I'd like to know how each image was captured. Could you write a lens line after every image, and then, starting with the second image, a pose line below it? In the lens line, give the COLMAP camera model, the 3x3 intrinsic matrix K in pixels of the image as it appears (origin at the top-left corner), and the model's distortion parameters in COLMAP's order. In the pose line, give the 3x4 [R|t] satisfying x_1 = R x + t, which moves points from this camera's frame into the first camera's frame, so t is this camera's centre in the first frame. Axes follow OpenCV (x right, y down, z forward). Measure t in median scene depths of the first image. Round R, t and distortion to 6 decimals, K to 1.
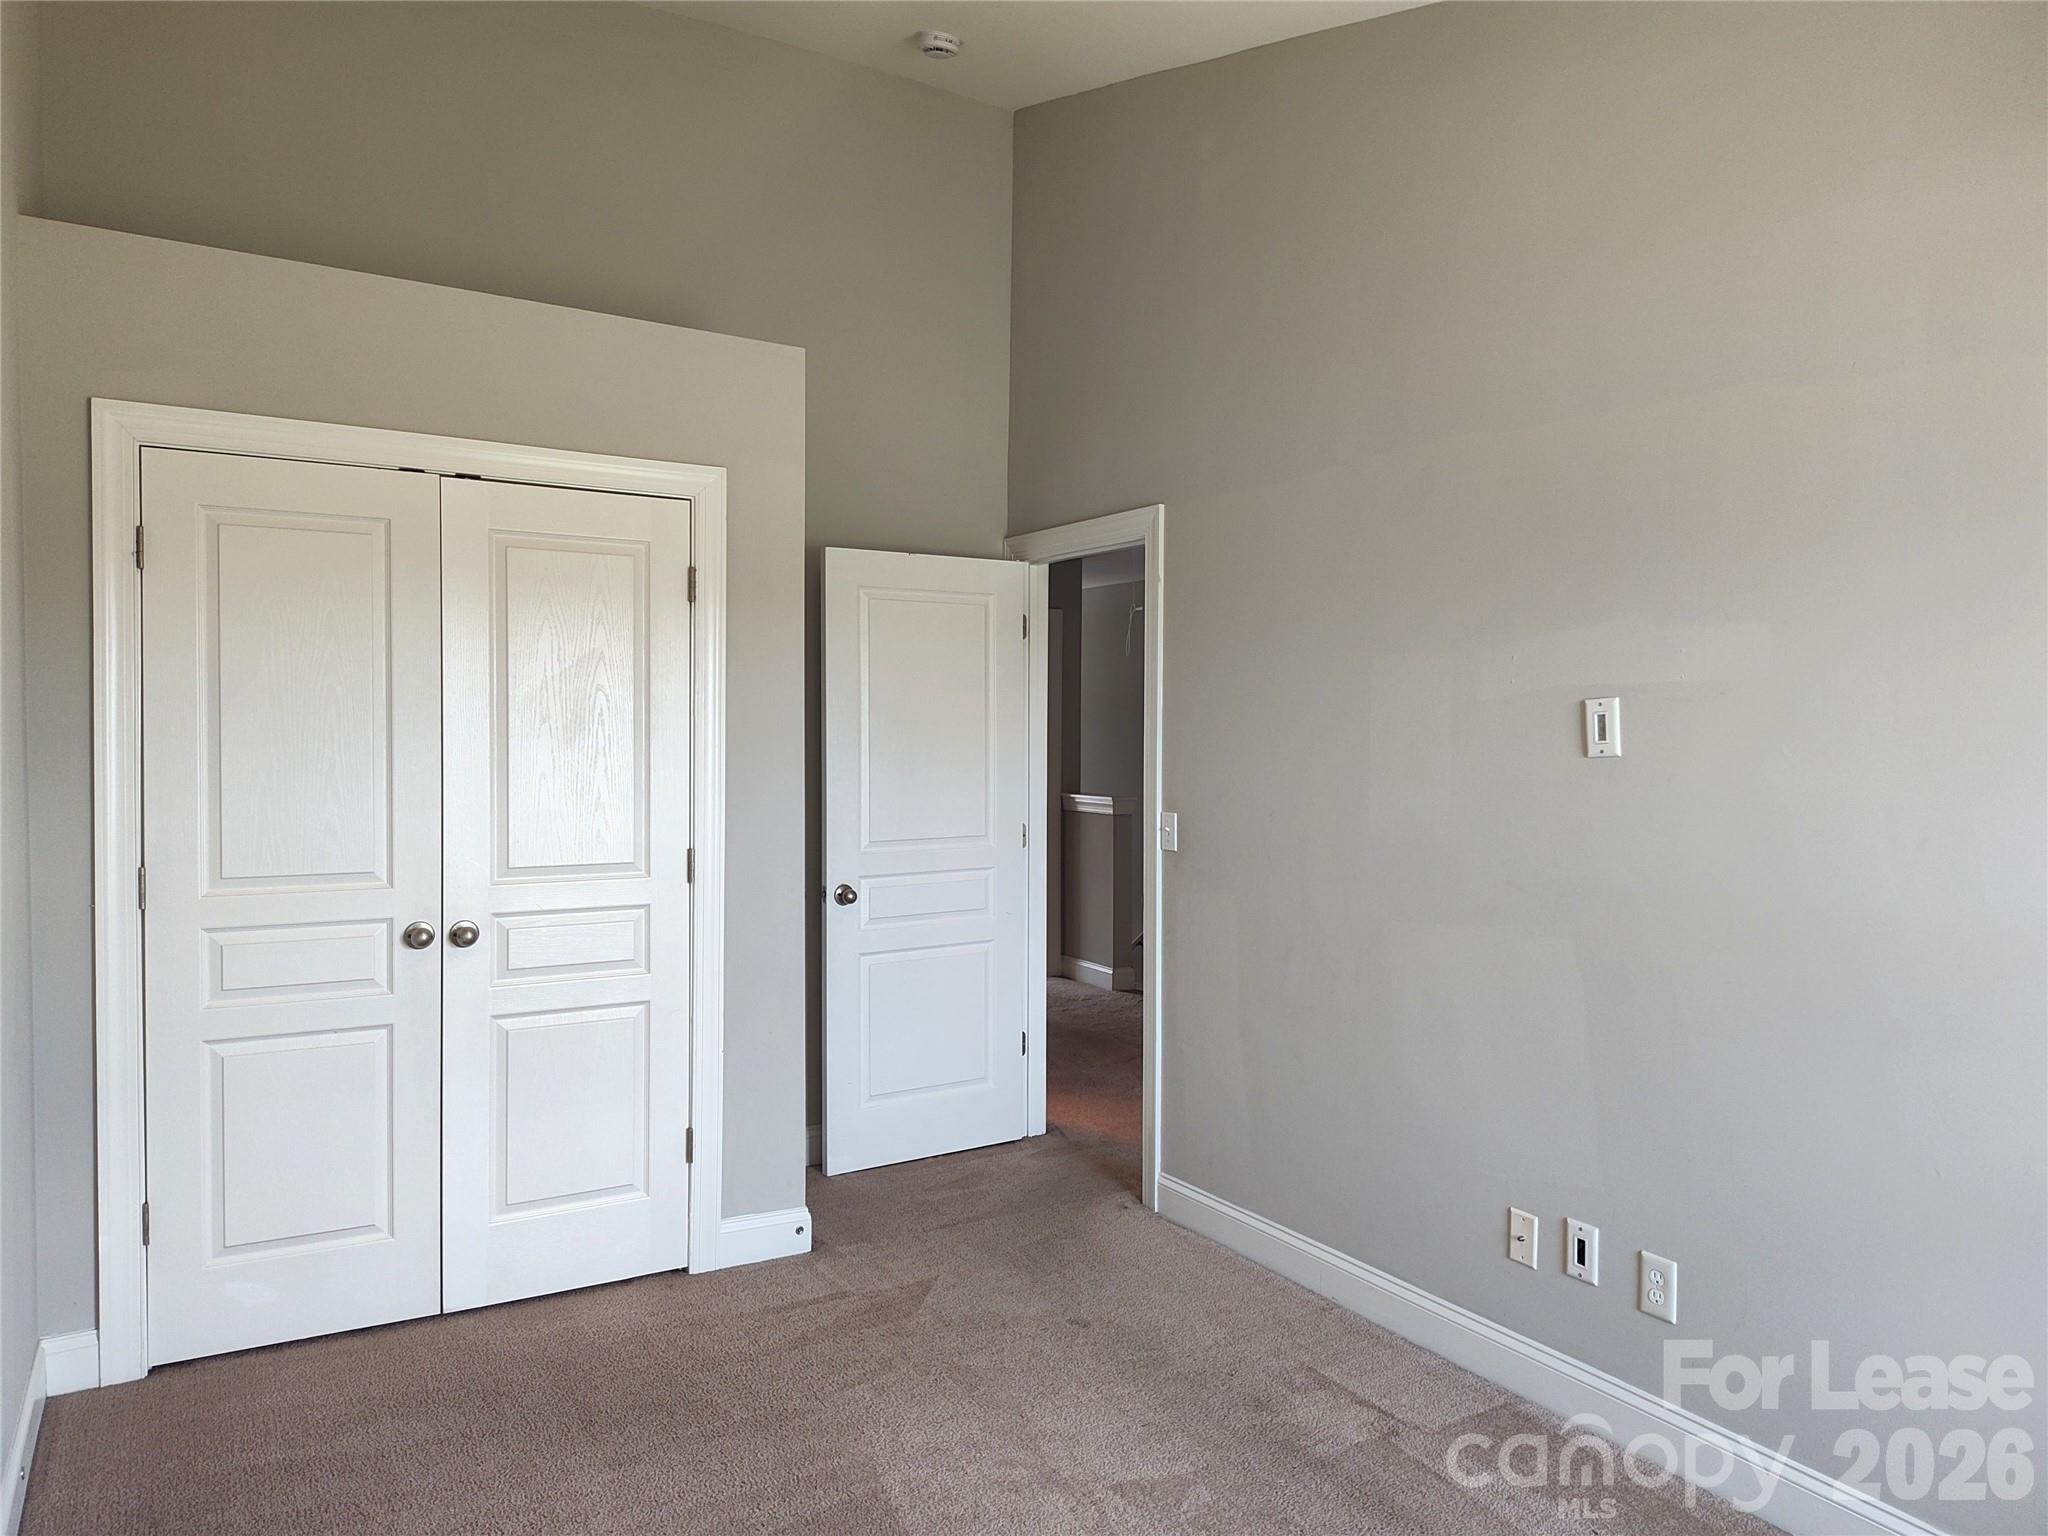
lens RADIAL K [[1382.8, 0, 1020.2], [0, 1382.8, 773.9], [0, 0, 1]] dist [0.057445, -0.064914]
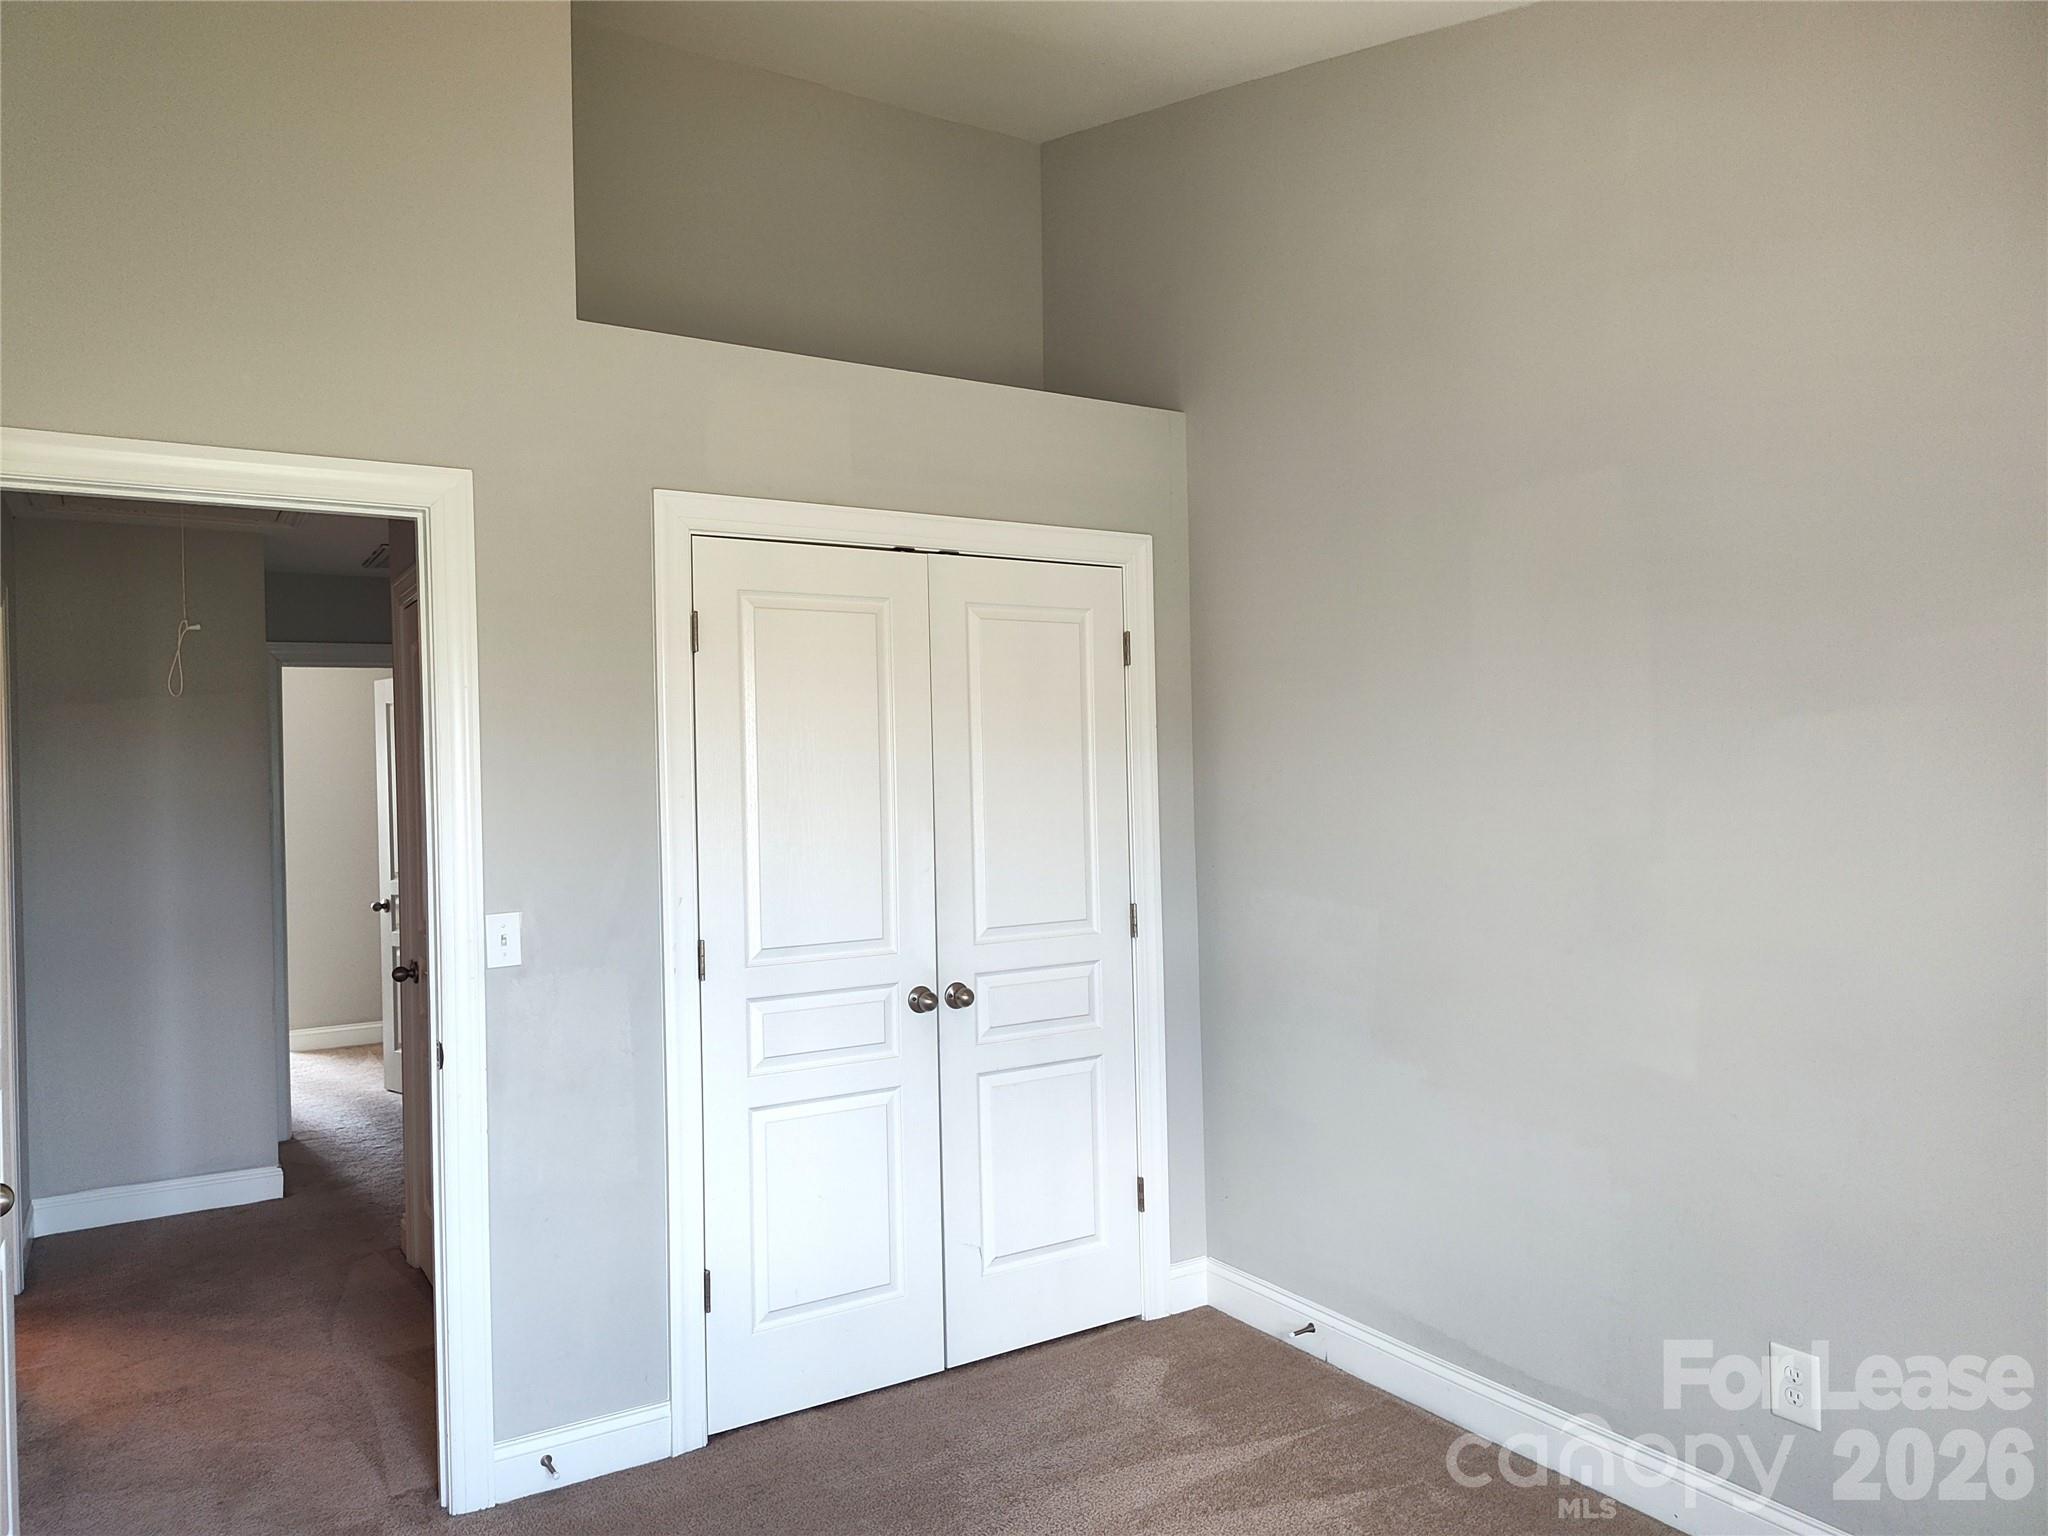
lens RADIAL K [[1382.8, 0, 1020.2], [0, 1382.8, 773.9], [0, 0, 1]] dist [0.057445, -0.064914]
pose [[0.999457, -0.024325, 0.022209, -0.369971], [0.024654, 0.999588, -0.014679, -0.032829], [-0.021843, 0.015219, 0.999646, -0.026915]]
